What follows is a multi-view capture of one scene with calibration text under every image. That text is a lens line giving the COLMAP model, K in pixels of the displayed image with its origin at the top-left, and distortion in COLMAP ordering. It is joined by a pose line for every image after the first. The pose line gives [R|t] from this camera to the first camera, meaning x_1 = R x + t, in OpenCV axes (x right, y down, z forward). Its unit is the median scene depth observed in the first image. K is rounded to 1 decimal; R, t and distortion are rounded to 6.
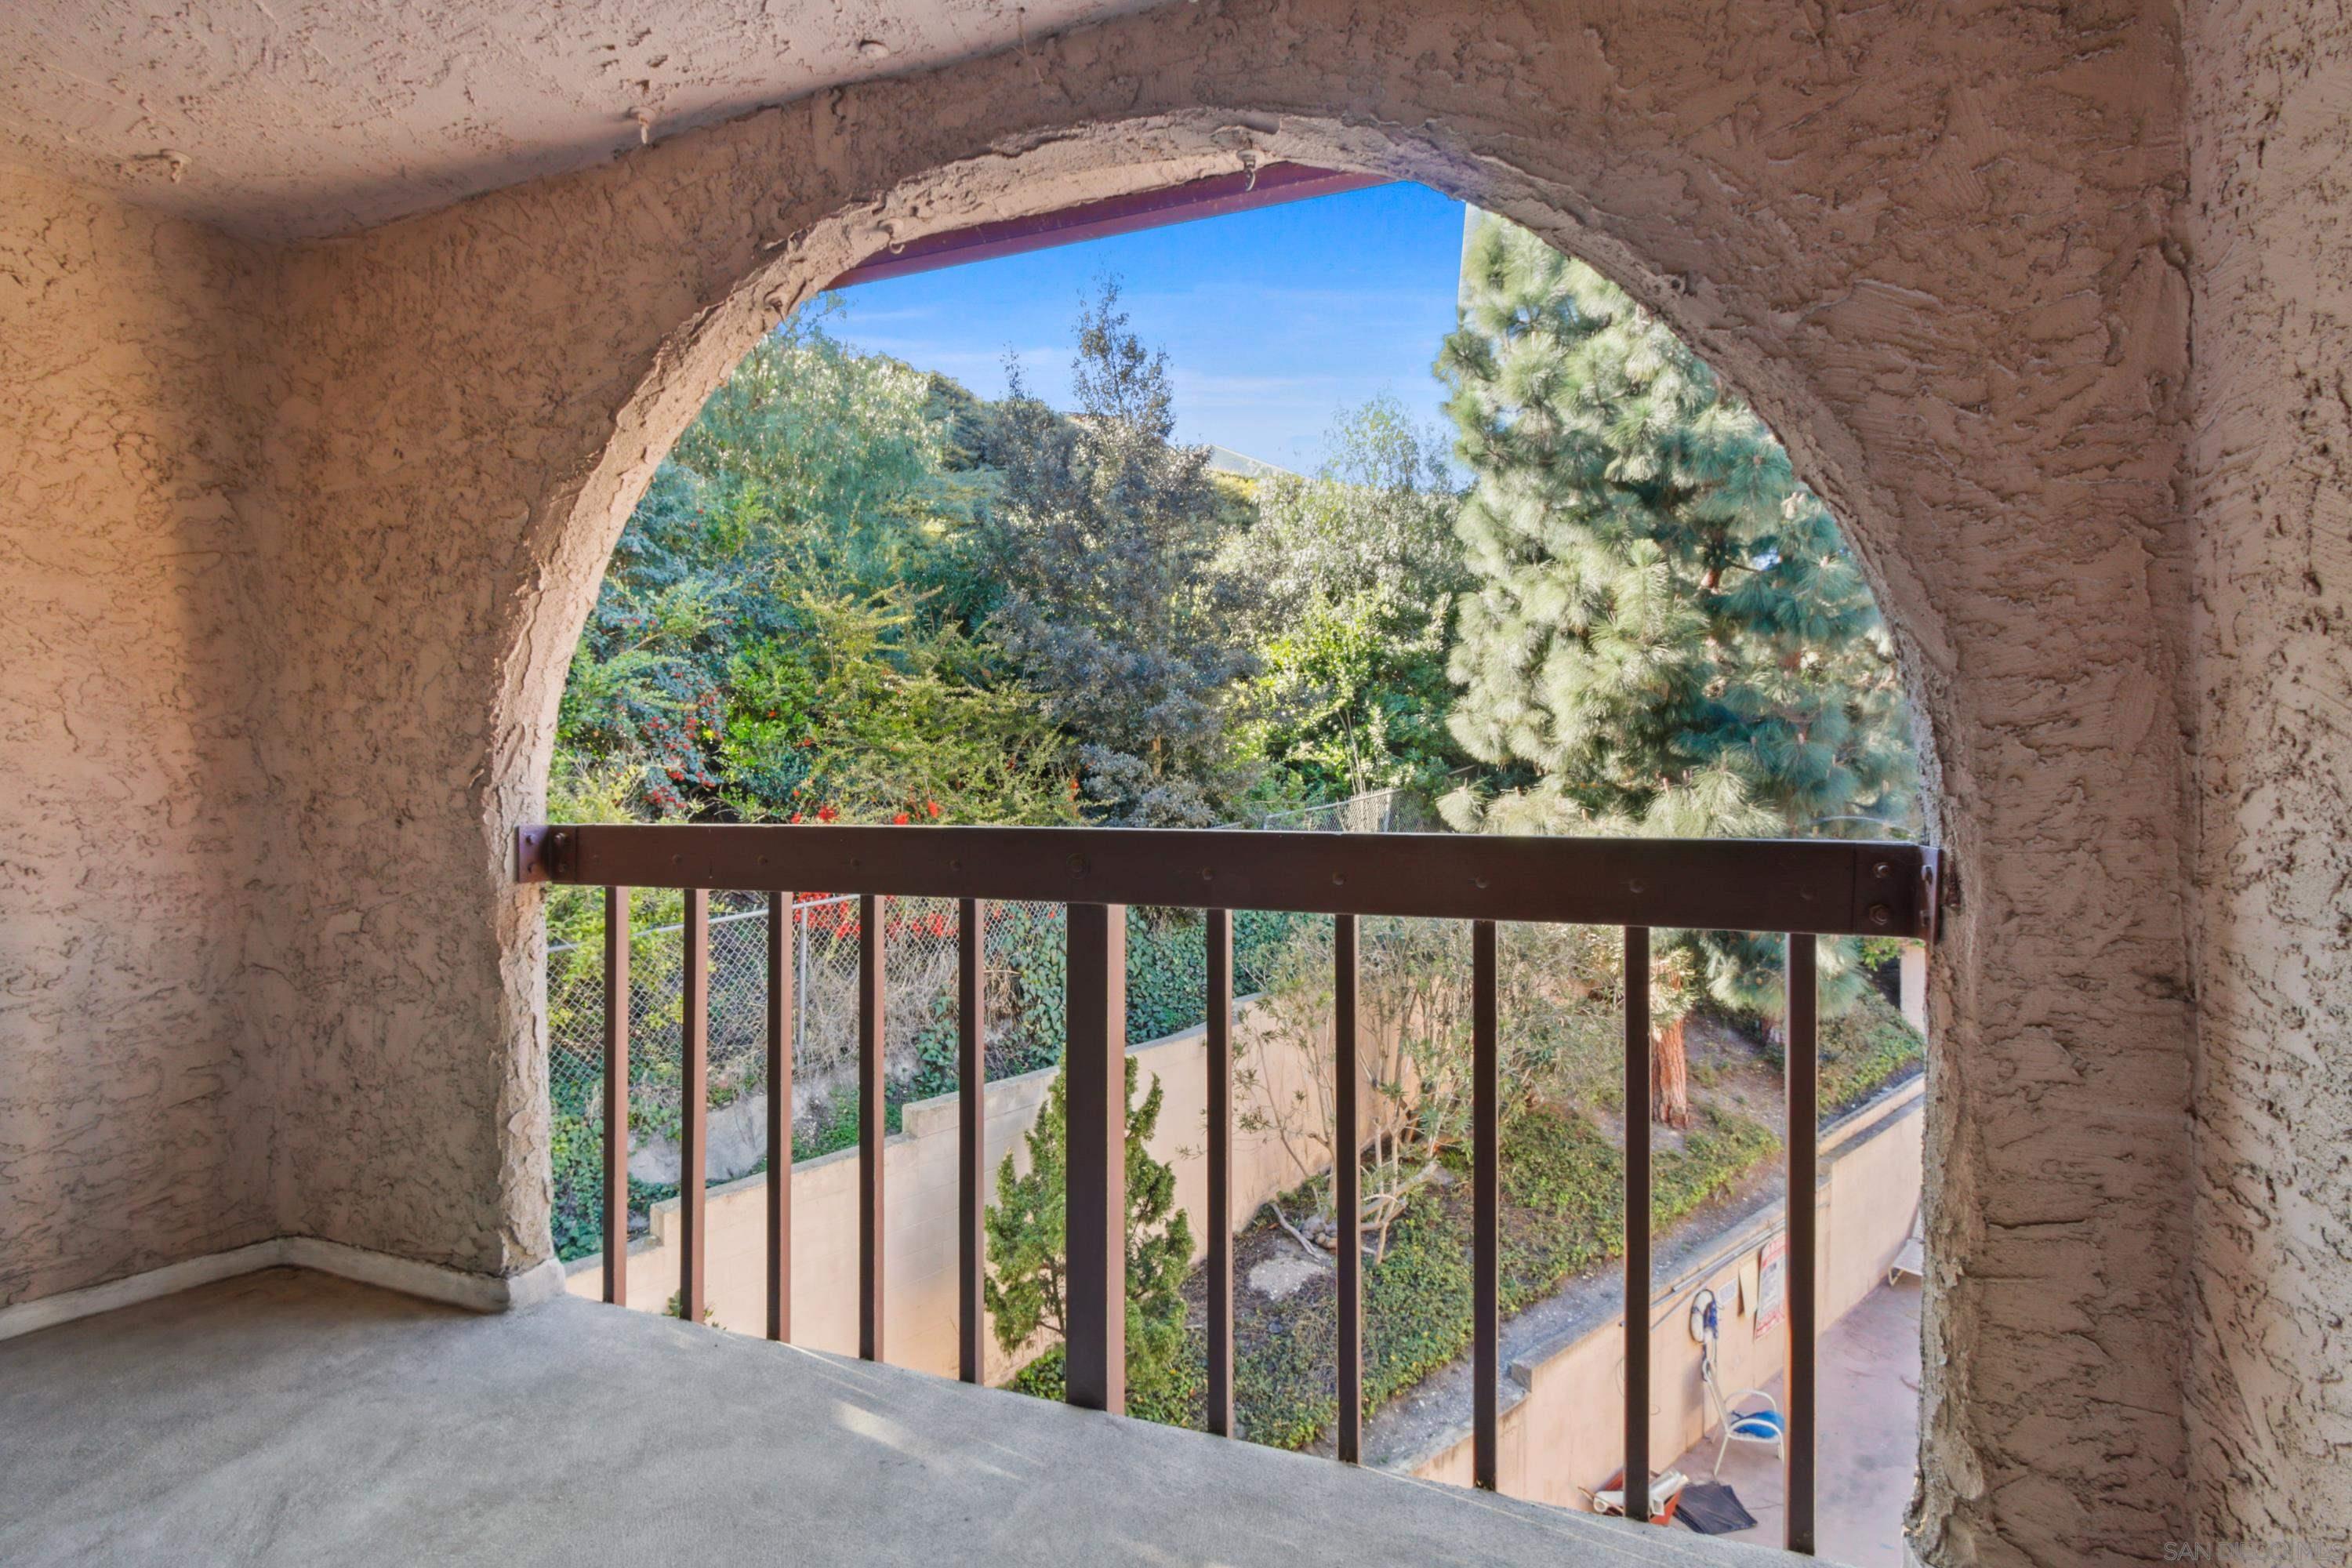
lens RADIAL K [[1089.8, 0, 1176.0], [0, 1089.8, 784.0], [0, 0, 1]] dist [-0.017306, 0.000048]
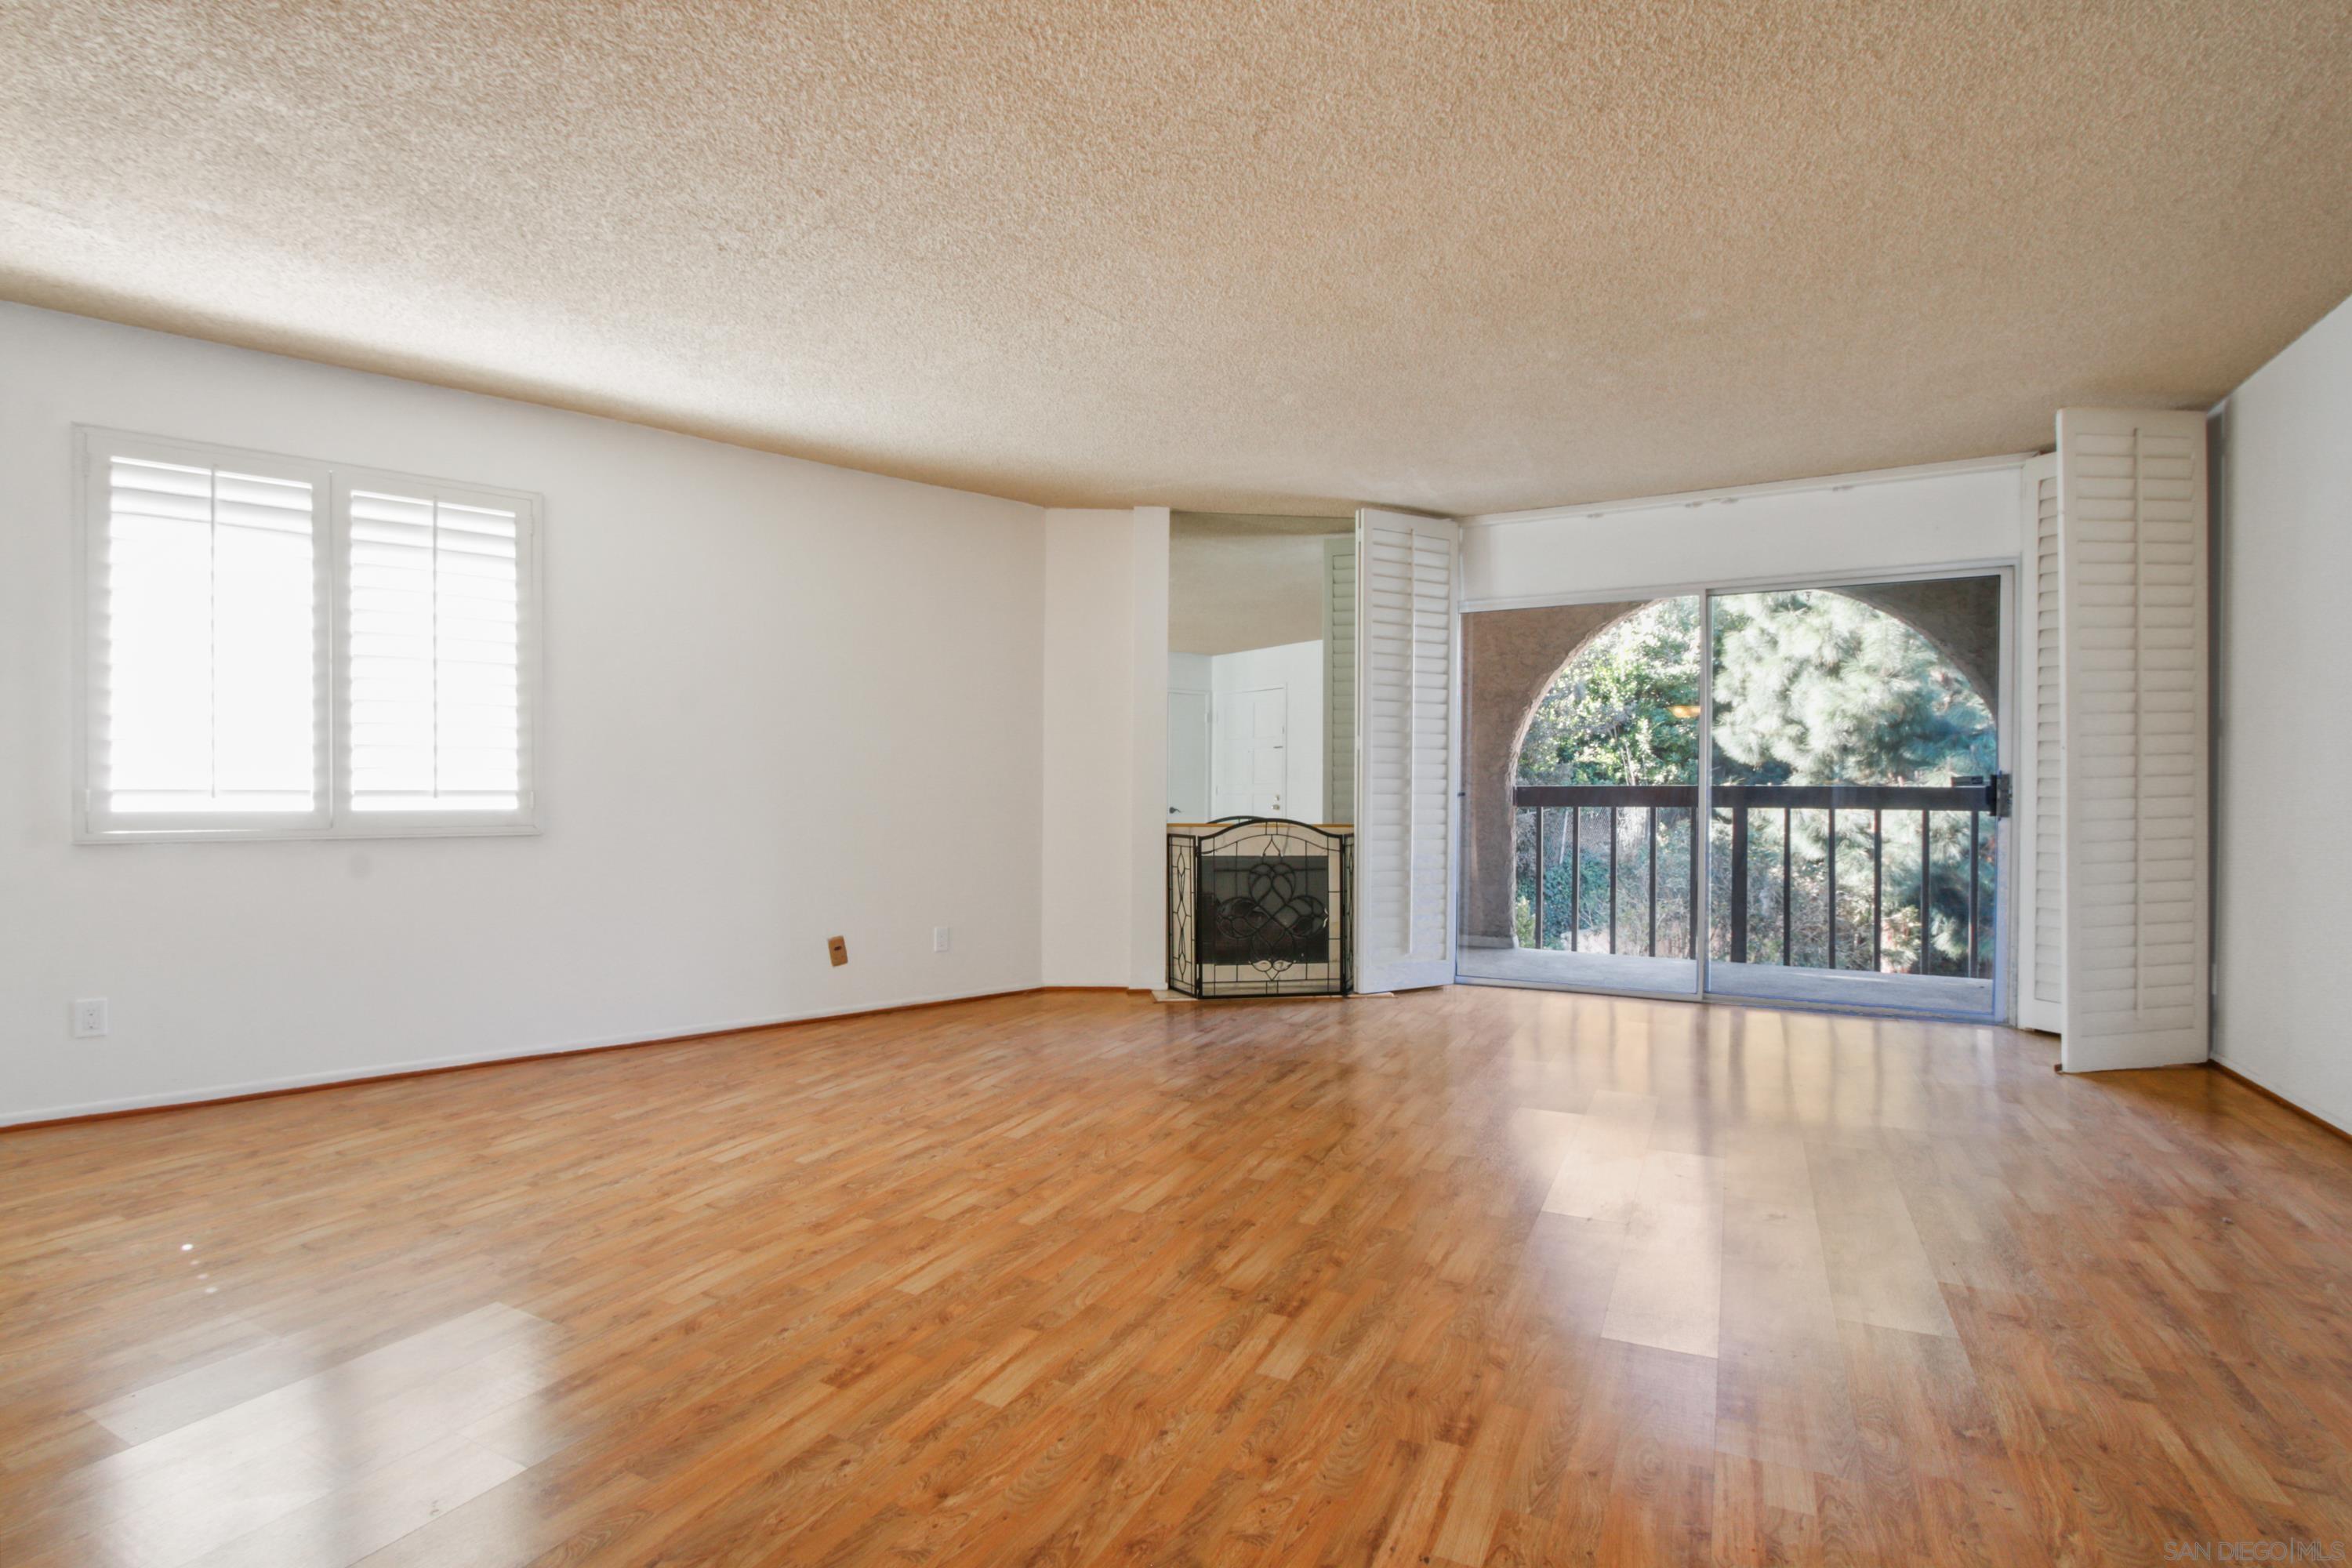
lens RADIAL K [[1052.6, 0, 1169.4], [0, 1052.6, 798.4], [0, 0, 1]] dist [-0.033636, -0.000260]
pose [[0.984672, 0.007066, -0.174273, -0.184898], [-0.004600, 0.999884, 0.014548, 0.006163], [0.174355, -0.013524, 0.984590, -0.356349]]
